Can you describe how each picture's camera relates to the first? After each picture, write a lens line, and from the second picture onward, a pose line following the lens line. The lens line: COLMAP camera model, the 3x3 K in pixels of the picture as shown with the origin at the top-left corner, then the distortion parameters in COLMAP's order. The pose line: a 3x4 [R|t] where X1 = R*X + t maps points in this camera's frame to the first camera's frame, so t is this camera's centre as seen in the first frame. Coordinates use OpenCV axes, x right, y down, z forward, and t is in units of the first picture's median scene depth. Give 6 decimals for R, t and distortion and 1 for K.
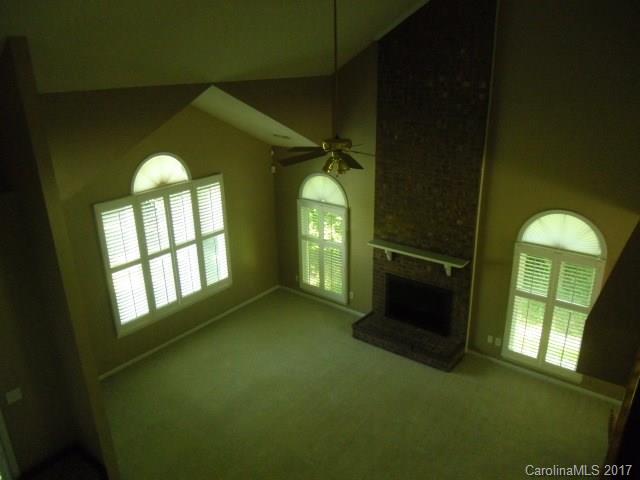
lens RADIAL K [[498.8, 0, 320.0], [0, 498.8, 240.0], [0, 0, 1]] dist [-0.012091, 0.002314]
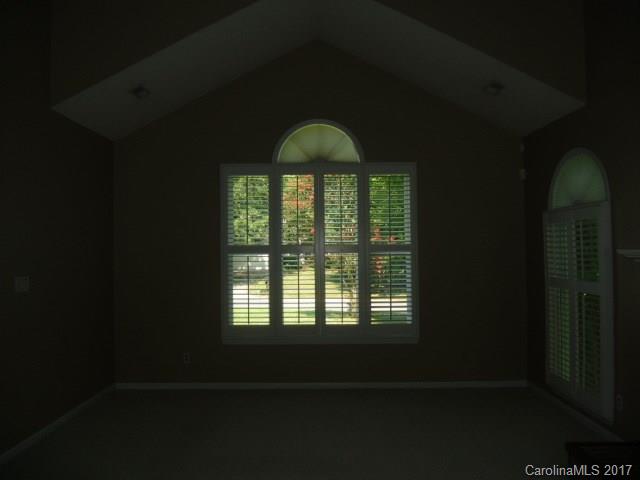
lens RADIAL K [[498.8, 0, 320.0], [0, 498.8, 240.0], [0, 0, 1]] dist [-0.012091, 0.002314]
pose [[0.621381, -0.005566, -0.783488, 0.293108], [-0.272246, 0.936133, -0.222568, 0.176937], [0.734688, 0.351602, 0.580180, 0.602089]]
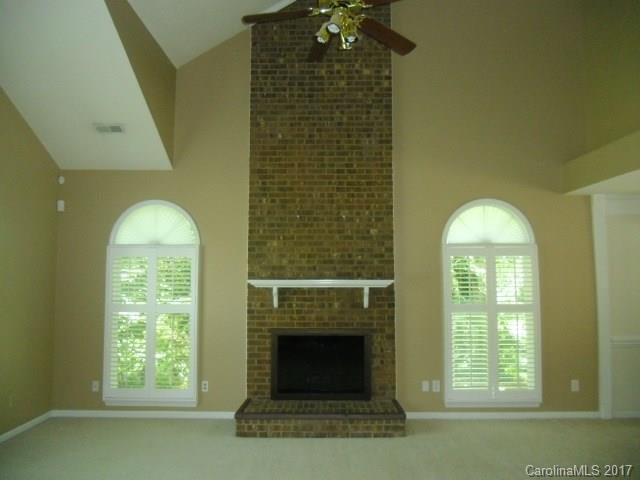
lens RADIAL K [[506.5, 0, 320.0], [0, 506.5, 240.0], [0, 0, 1]] dist [-0.052517, -0.000359]
pose [[0.792709, 0.062673, 0.606370, -0.269645], [0.197877, 0.914384, -0.353194, 0.237580], [-0.576591, 0.399967, 0.712439, 0.460860]]
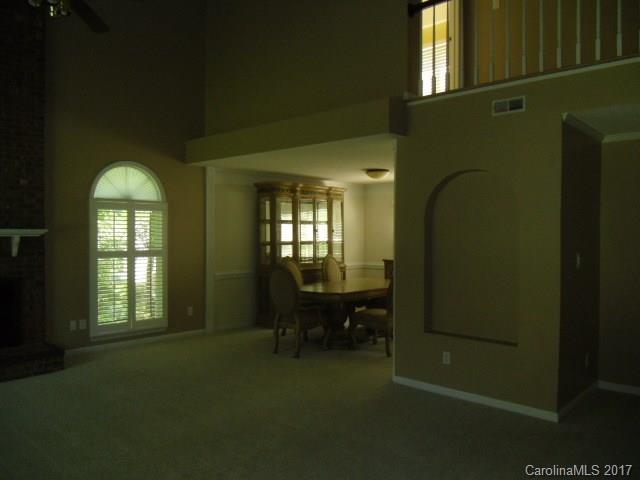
lens RADIAL K [[498.8, 0, 320.0], [0, 498.8, 240.0], [0, 0, 1]] dist [-0.012091, 0.002314]
pose [[0.081494, 0.000411, 0.996674, -0.471925], [0.333986, 0.942171, -0.027697, 0.228978], [-0.939048, 0.335133, 0.076644, 0.497719]]
